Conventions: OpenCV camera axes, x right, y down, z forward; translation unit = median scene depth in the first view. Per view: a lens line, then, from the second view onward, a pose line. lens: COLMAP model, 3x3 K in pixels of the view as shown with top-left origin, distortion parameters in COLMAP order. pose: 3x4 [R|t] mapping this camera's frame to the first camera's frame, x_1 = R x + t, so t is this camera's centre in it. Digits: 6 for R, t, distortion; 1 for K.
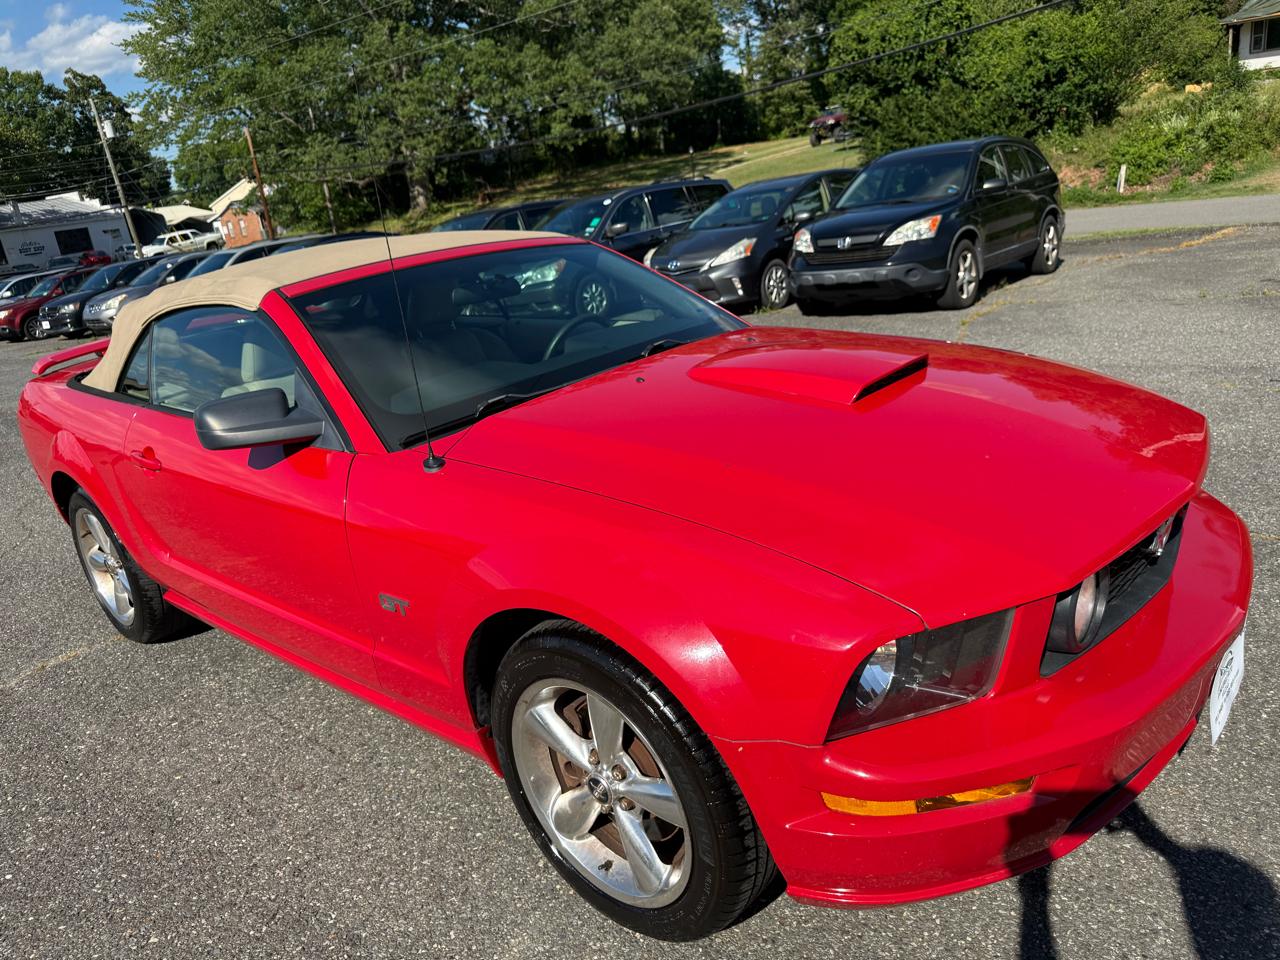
lens RADIAL K [[925.8, 0, 606.5], [0, 925.8, 488.5], [0, 0, 1]] dist [0.003616, -0.009680]
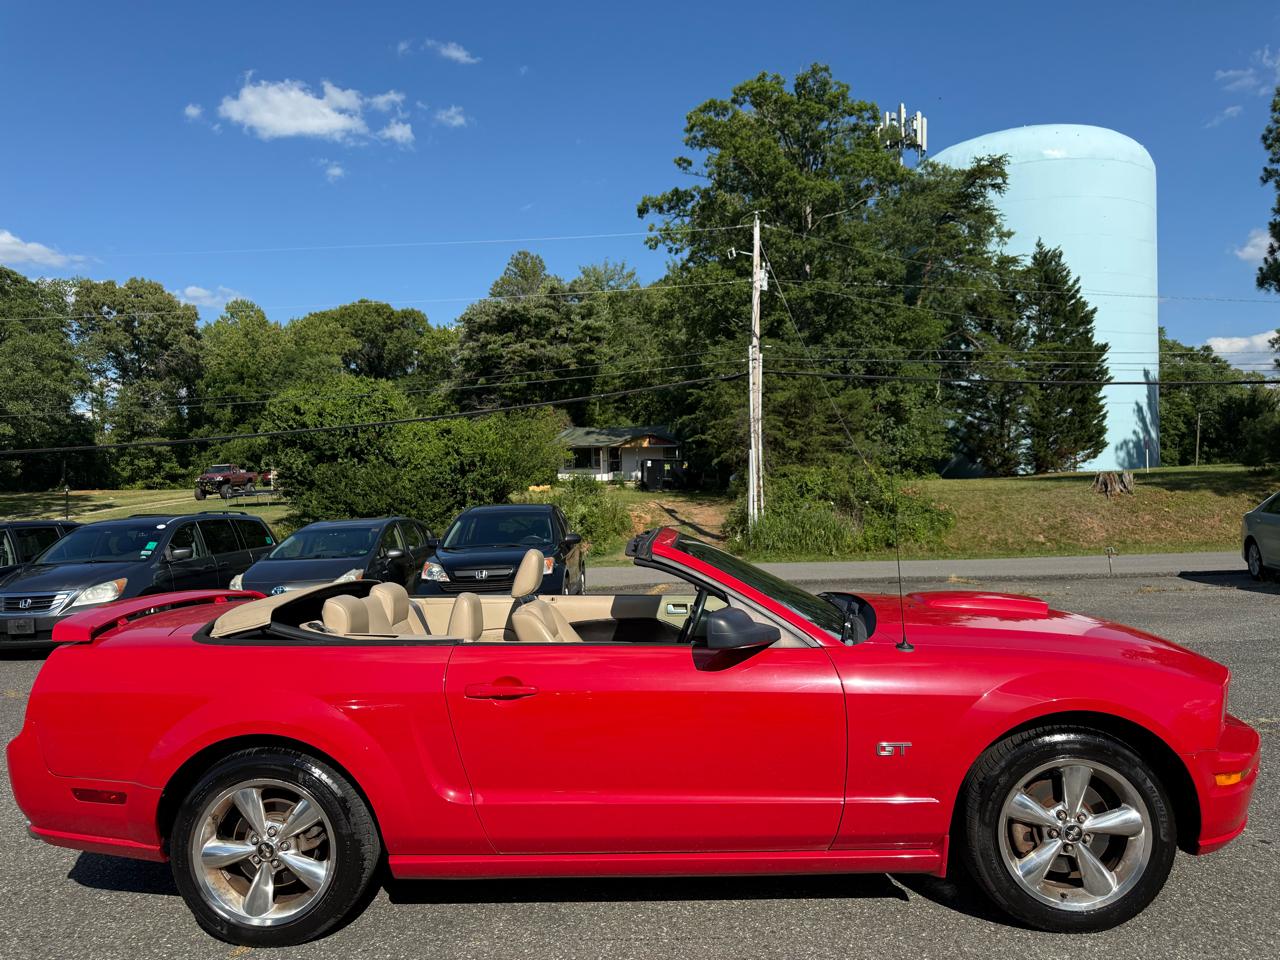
lens RADIAL K [[925.8, 0, 641.2], [0, 925.8, 483.1], [0, 0, 1]] dist [0.003616, -0.009680]
pose [[0.745691, 0.121280, 0.655161, -0.131325], [0.138419, 0.933644, -0.330377, 0.013369], [-0.651755, 0.337046, 0.679423, 0.017467]]
